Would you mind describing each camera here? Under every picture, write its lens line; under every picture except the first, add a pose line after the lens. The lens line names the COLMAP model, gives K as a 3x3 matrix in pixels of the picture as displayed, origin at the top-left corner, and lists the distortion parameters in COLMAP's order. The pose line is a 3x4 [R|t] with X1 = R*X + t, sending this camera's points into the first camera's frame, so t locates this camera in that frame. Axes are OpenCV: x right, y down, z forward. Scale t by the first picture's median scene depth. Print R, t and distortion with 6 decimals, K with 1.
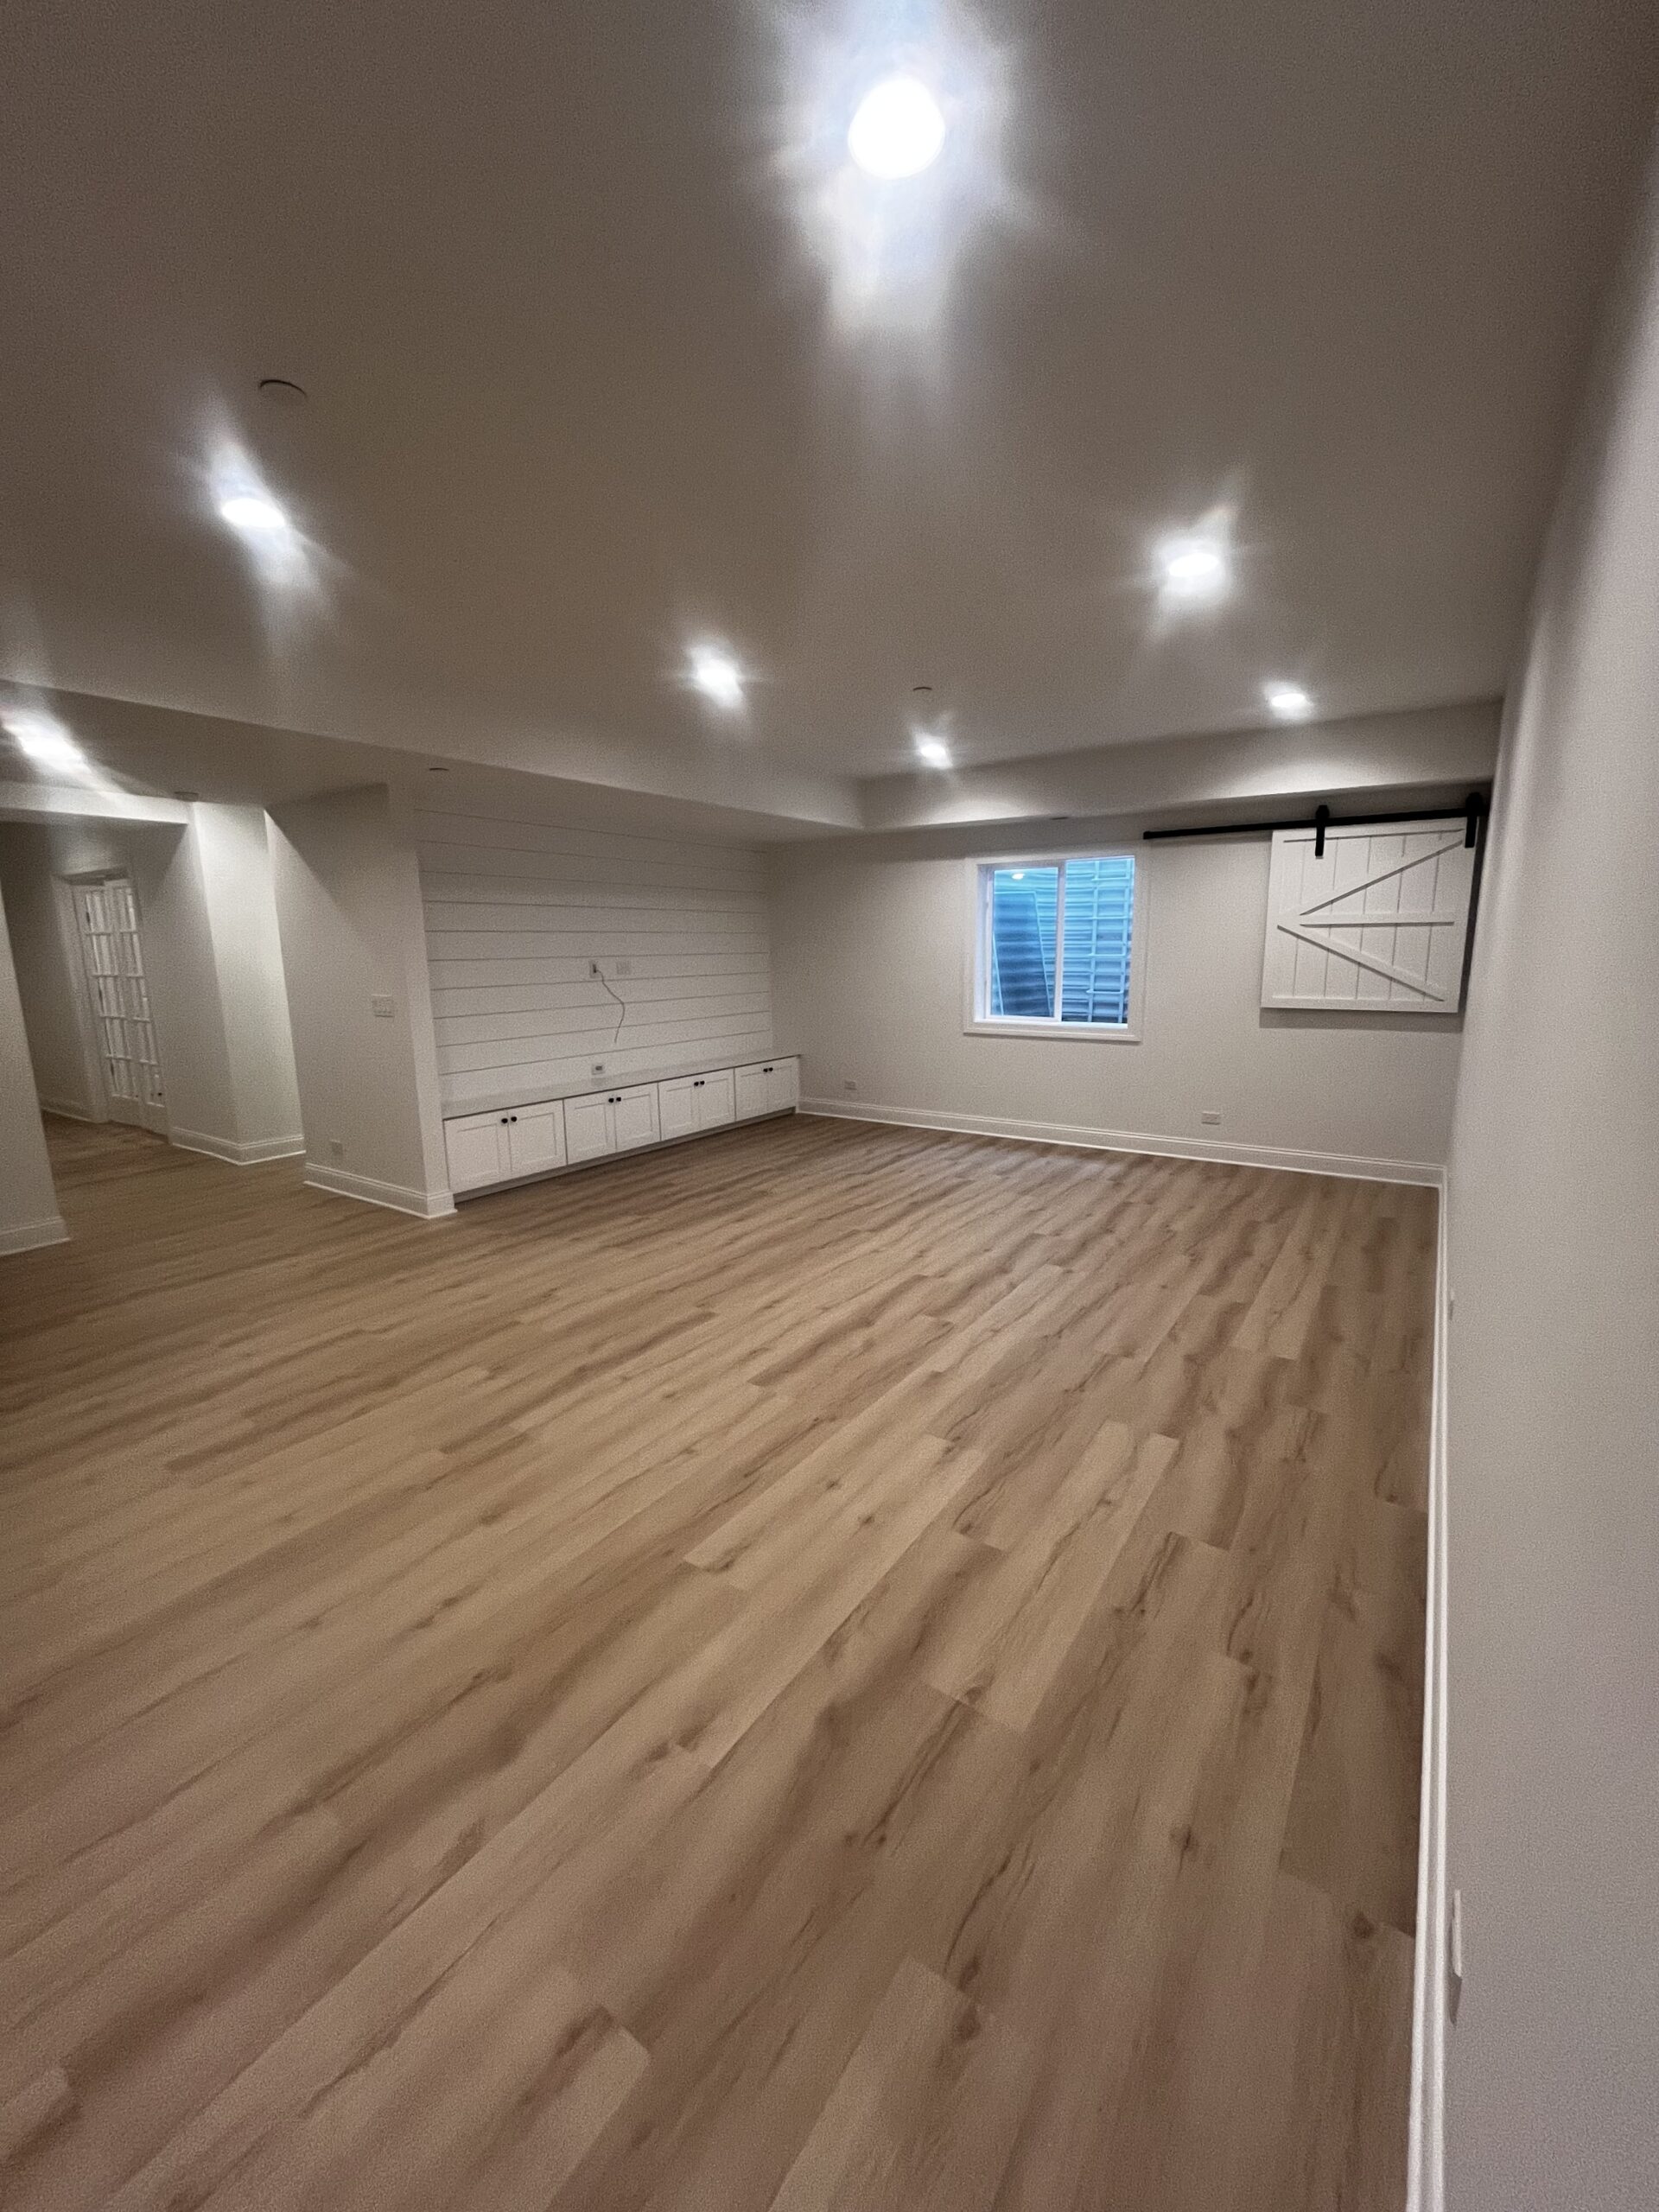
lens RADIAL K [[895.0, 0, 826.7], [0, 895.0, 1096.8], [0, 0, 1]] dist [-0.002517, -0.000126]
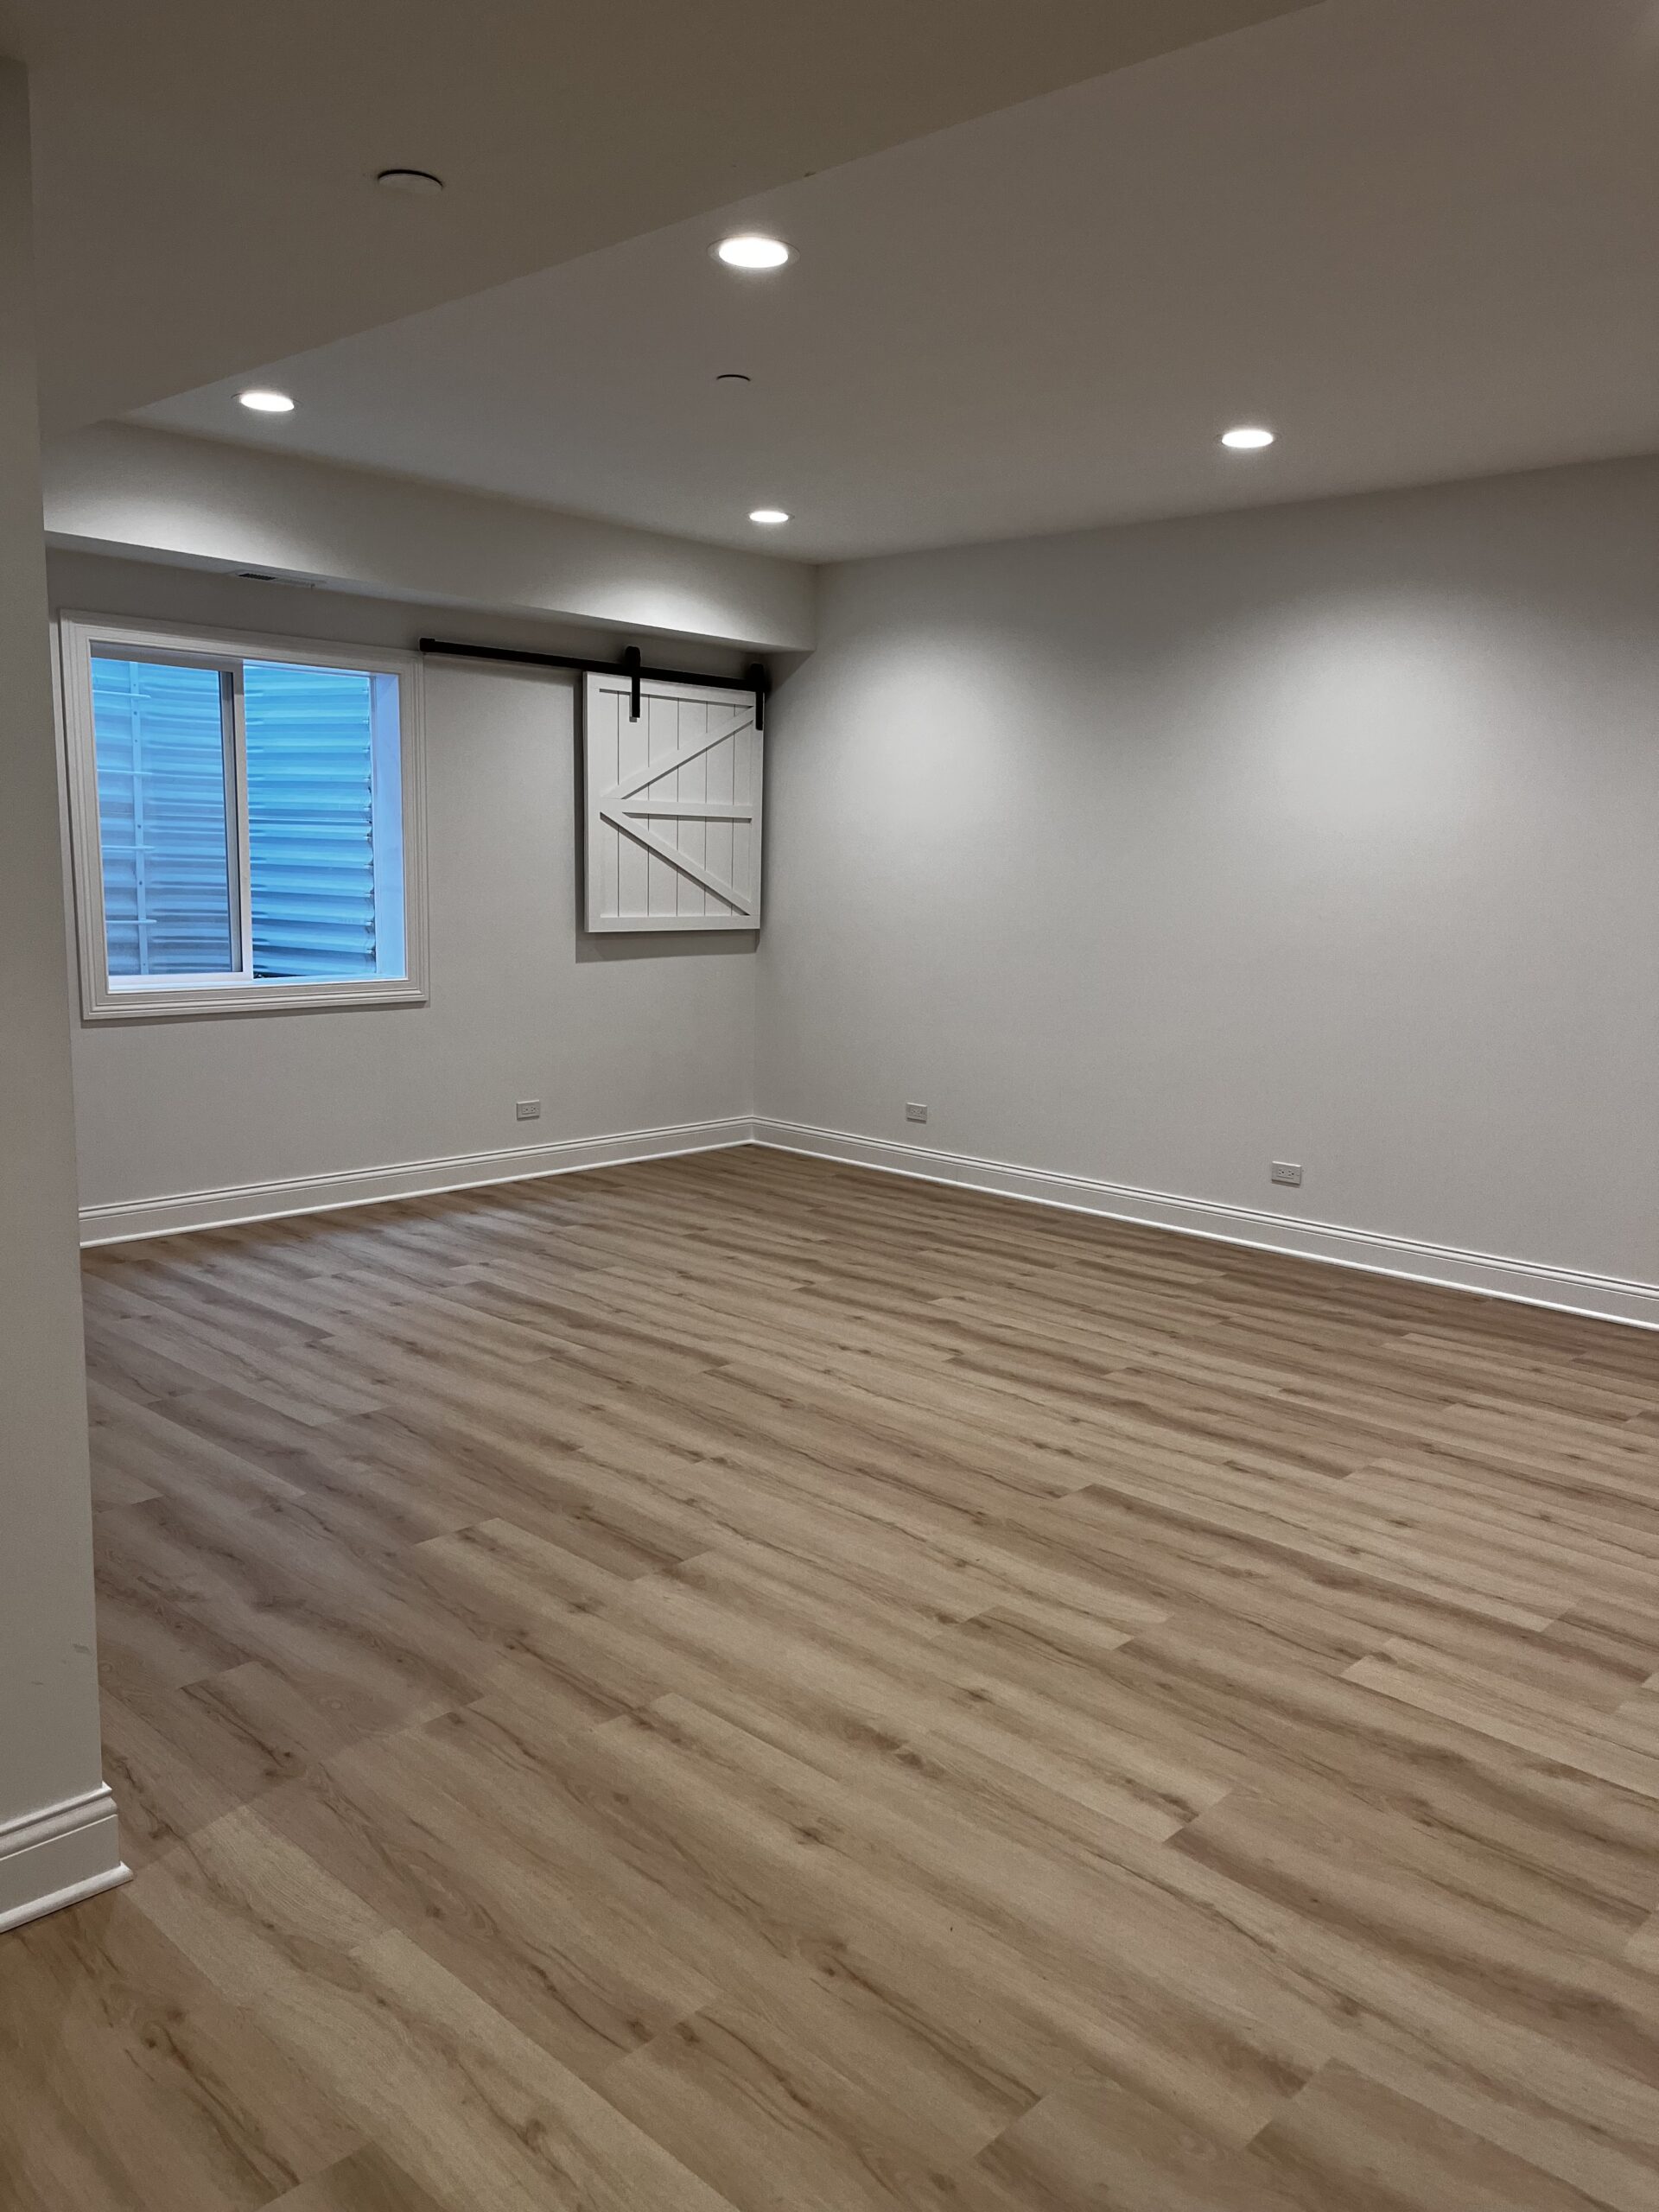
lens RADIAL K [[1682.2, 0, 825.1], [0, 1682.2, 1117.3], [0, 0, 1]] dist [0.035459, -0.010401]
pose [[0.154606, -0.141026, 0.977859, -0.854070], [0.142405, 0.982605, 0.119195, -0.100500], [-0.977659, 0.120824, 0.172000, 0.704225]]
